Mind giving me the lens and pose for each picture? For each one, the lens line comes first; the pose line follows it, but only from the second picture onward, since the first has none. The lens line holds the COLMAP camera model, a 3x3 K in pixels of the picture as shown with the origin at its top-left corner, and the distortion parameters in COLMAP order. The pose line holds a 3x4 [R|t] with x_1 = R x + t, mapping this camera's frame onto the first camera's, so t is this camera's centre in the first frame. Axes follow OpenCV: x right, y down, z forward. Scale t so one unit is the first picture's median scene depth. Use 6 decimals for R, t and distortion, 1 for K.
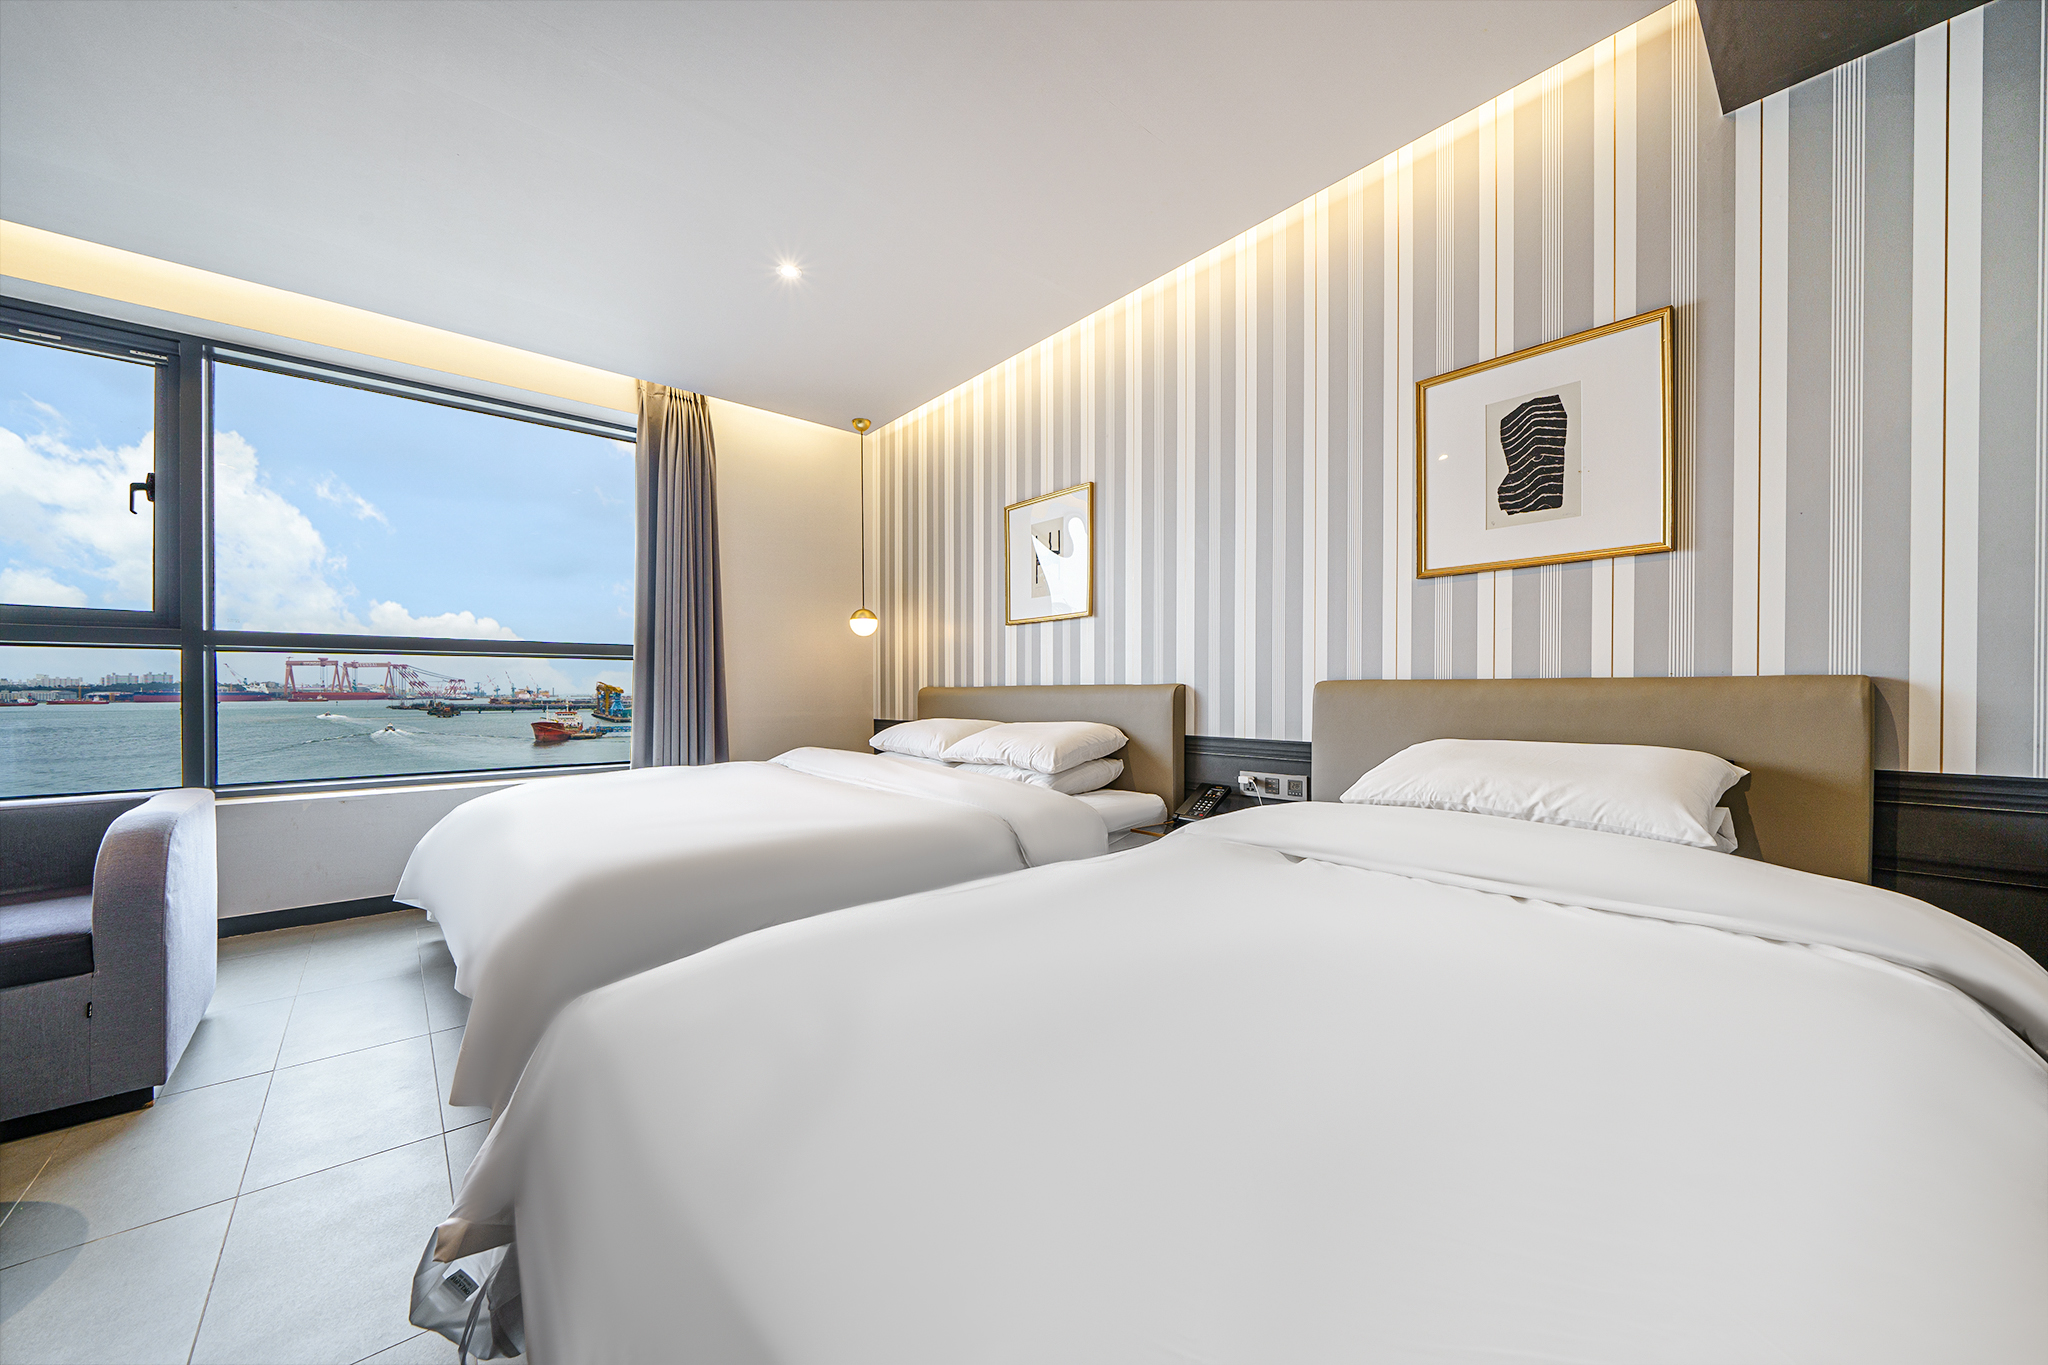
lens RADIAL K [[726.4, 0, 1023.0], [0, 726.4, 692.6], [0, 0, 1]] dist [-0.000205, 0.000014]
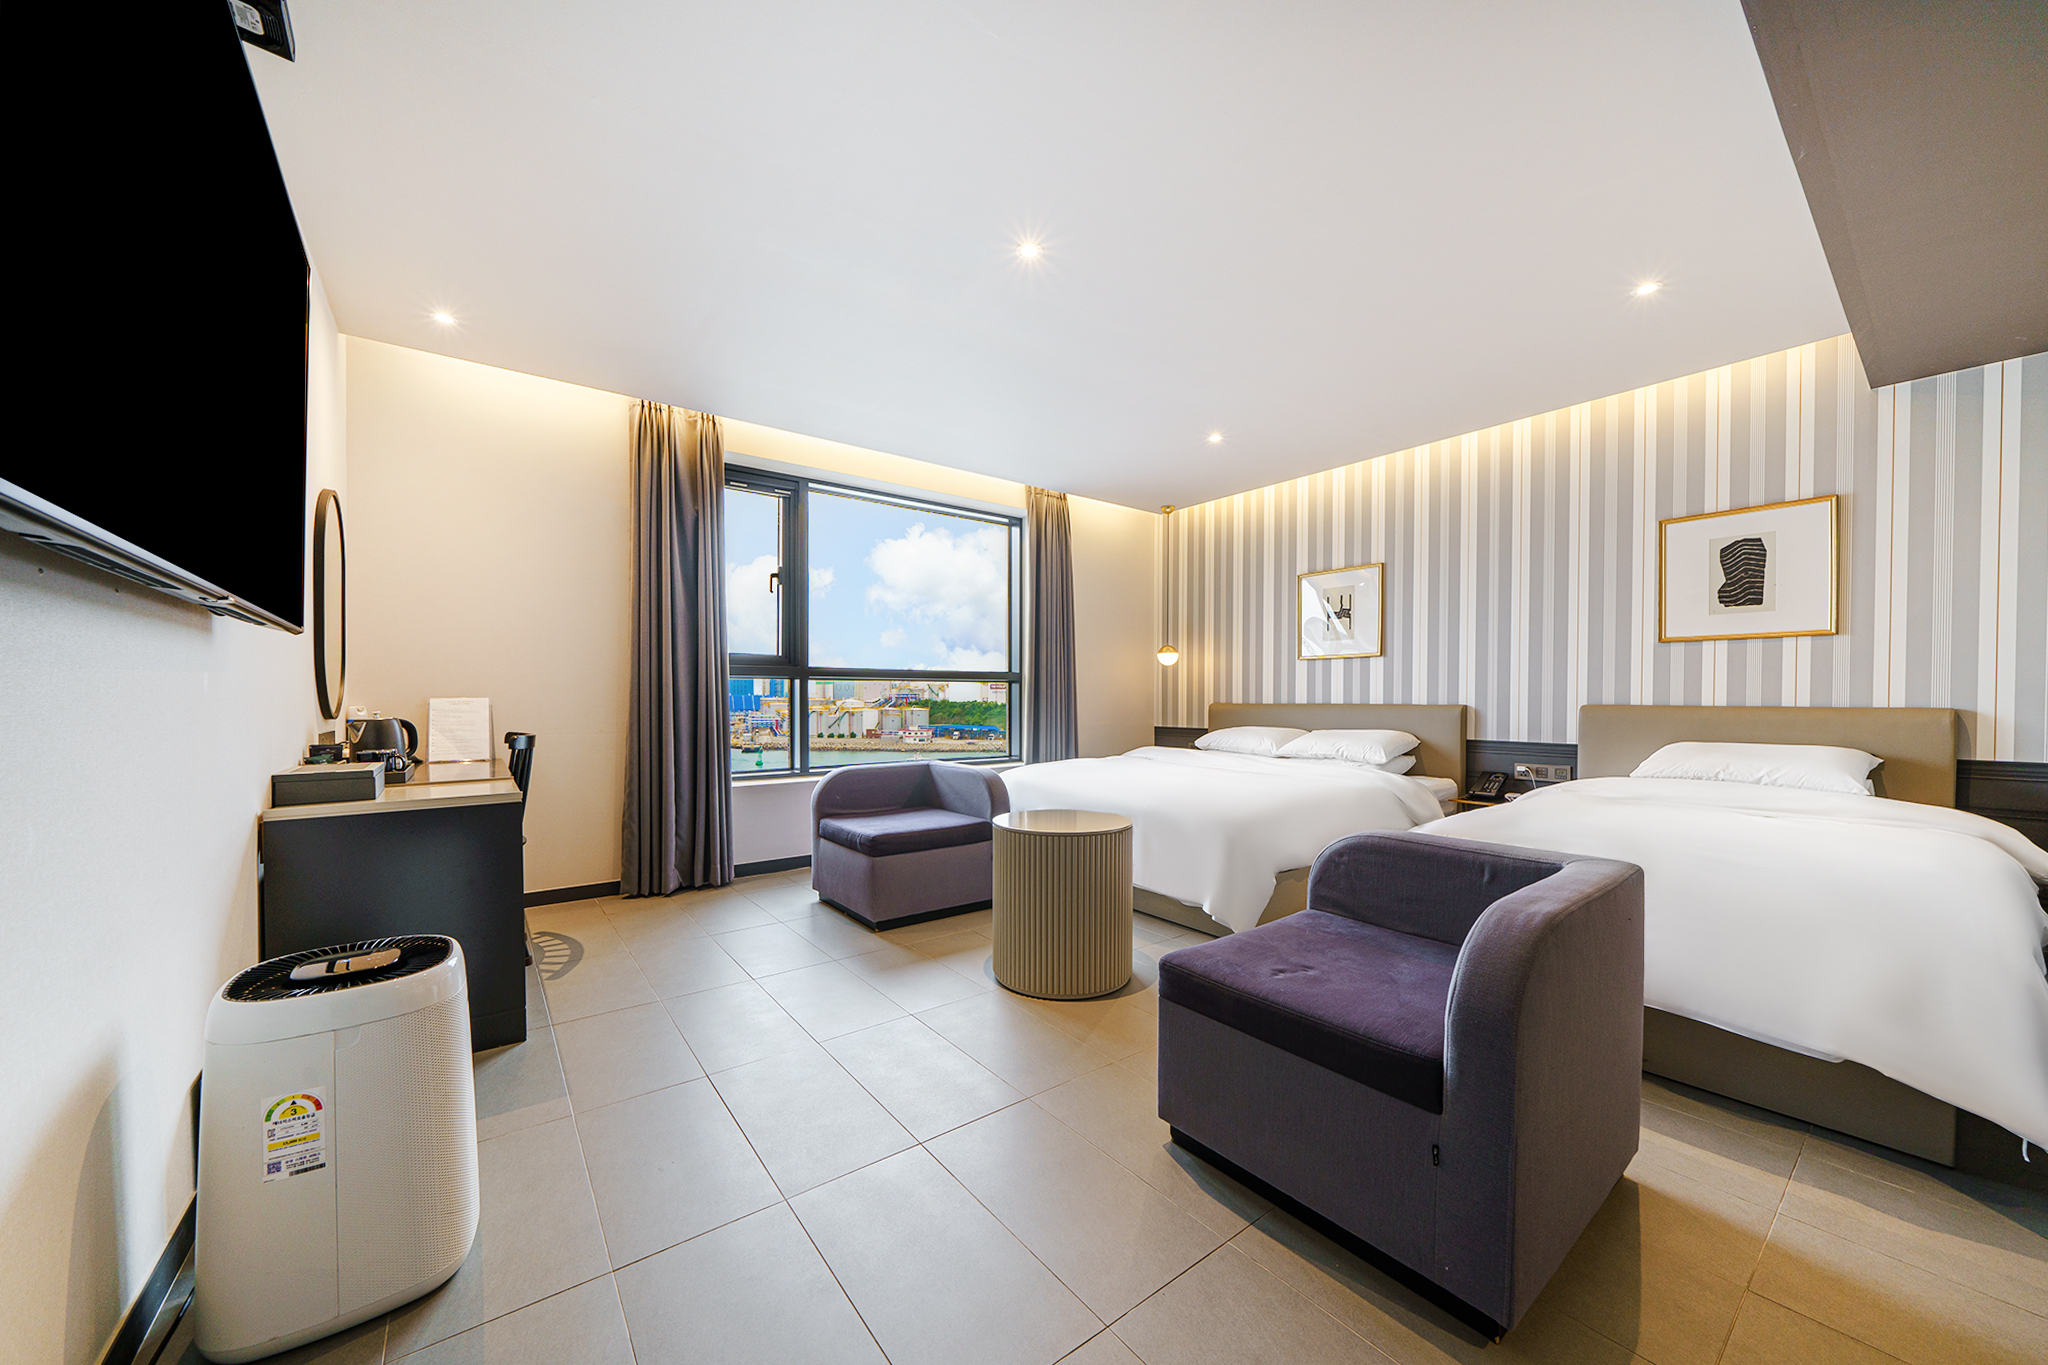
lens RADIAL K [[726.3, 0, 1020.9], [0, 726.3, 702.2], [0, 0, 1]] dist [-0.000416, -0.000129]
pose [[0.998328, 0.004478, -0.057626, -0.779873], [-0.004210, 0.999980, 0.004778, -0.026816], [0.057647, -0.004527, 0.998327, -0.694630]]
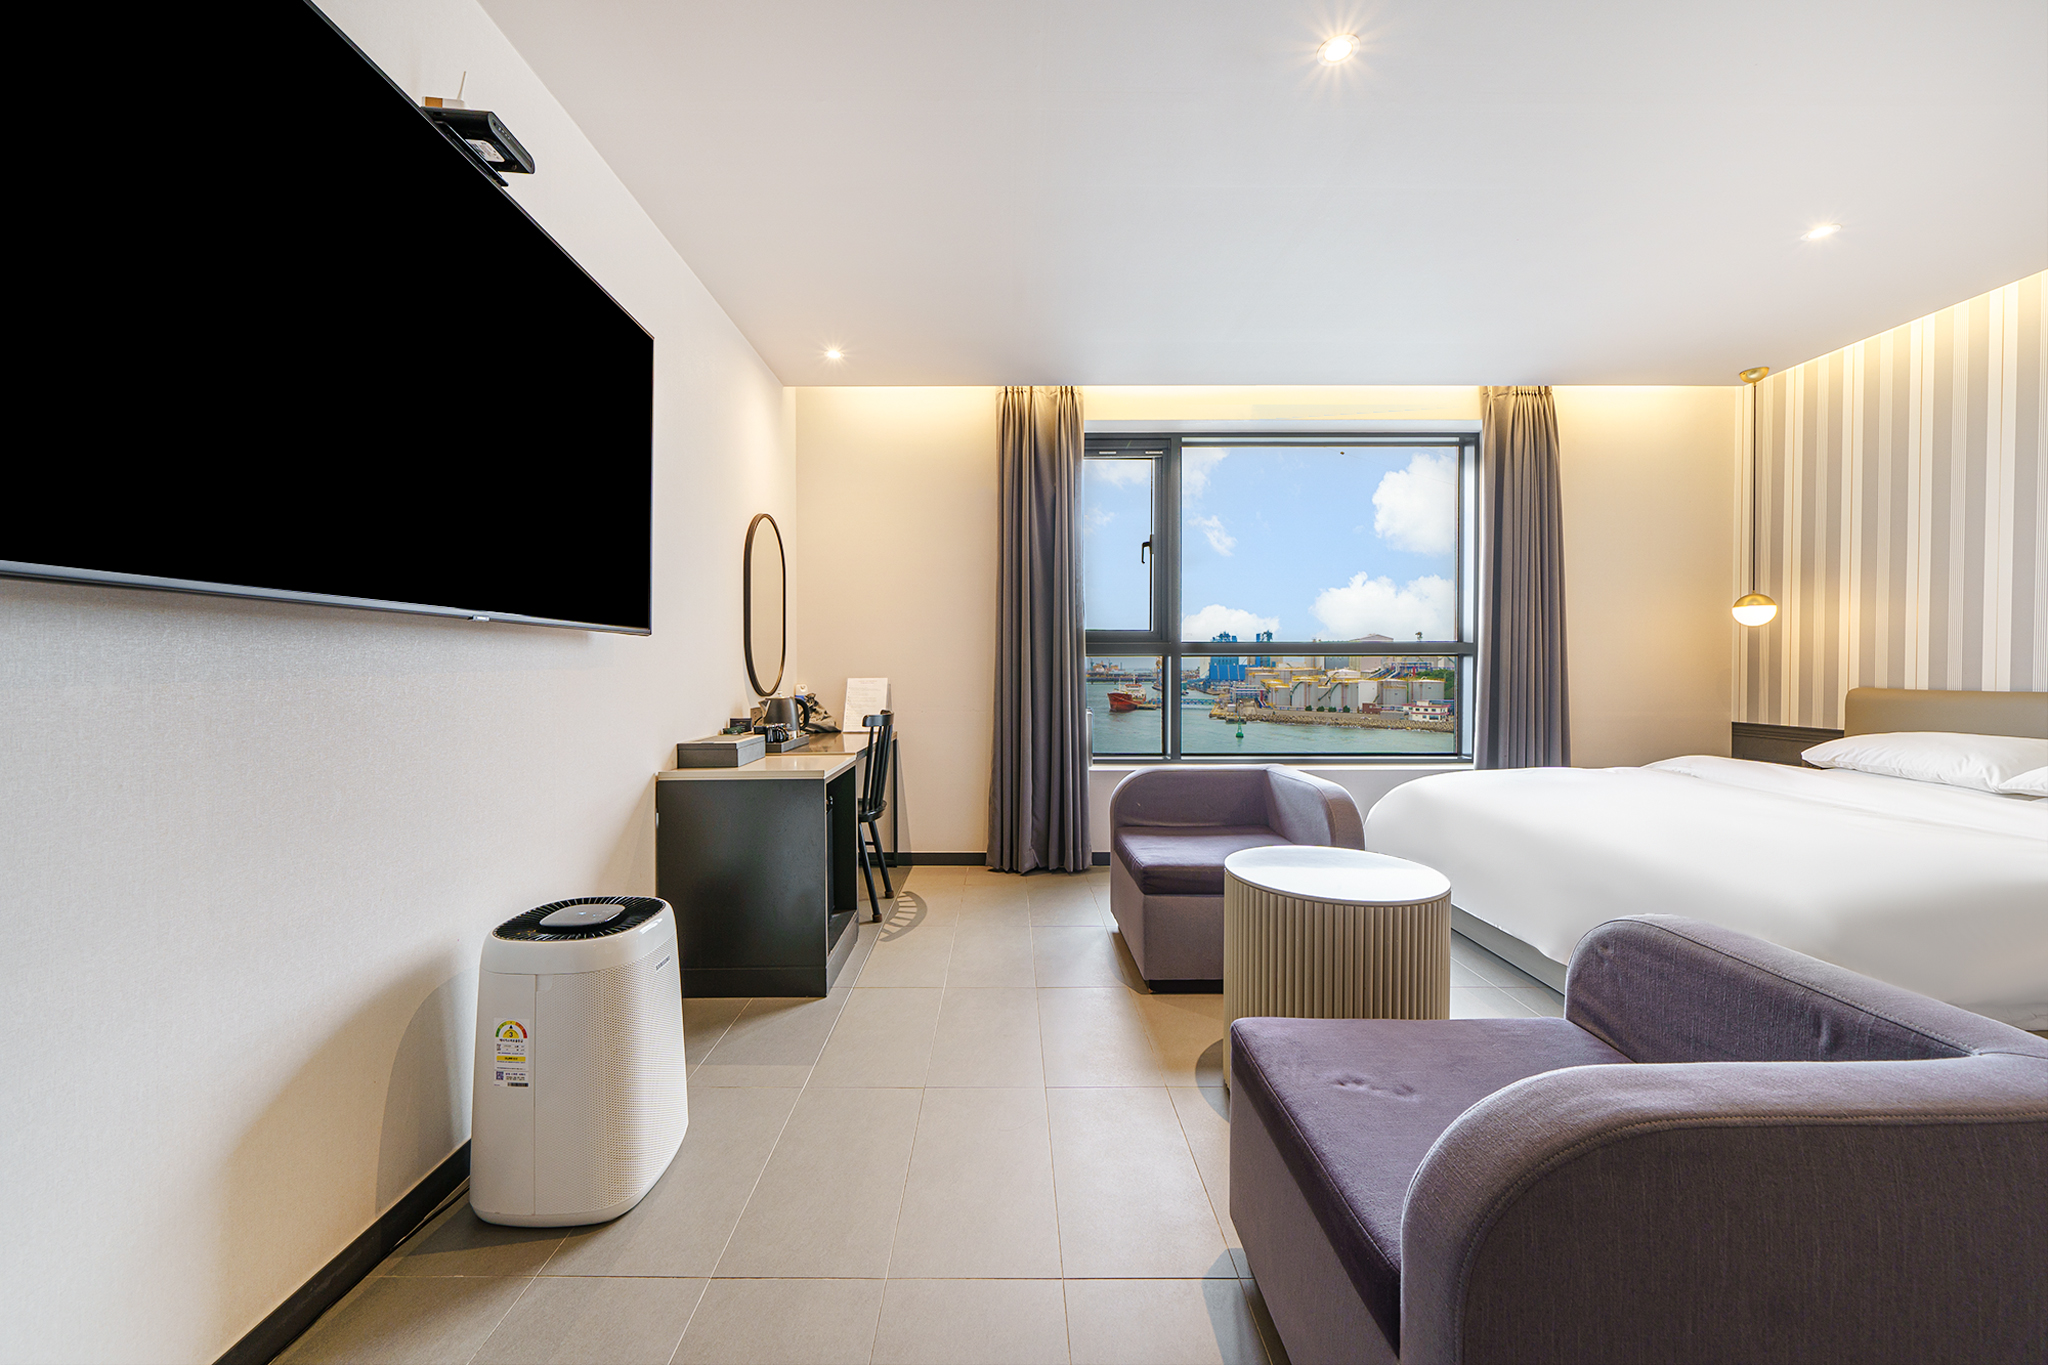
lens RADIAL K [[761.1, 0, 1015.9], [0, 761.1, 676.2], [0, 0, 1]] dist [-0.000040, -0.000012]
pose [[0.763170, 0.011268, -0.646100, -0.564736], [-0.003406, 0.999904, 0.013415, -0.053112], [0.646189, -0.008037, 0.763135, -0.430401]]
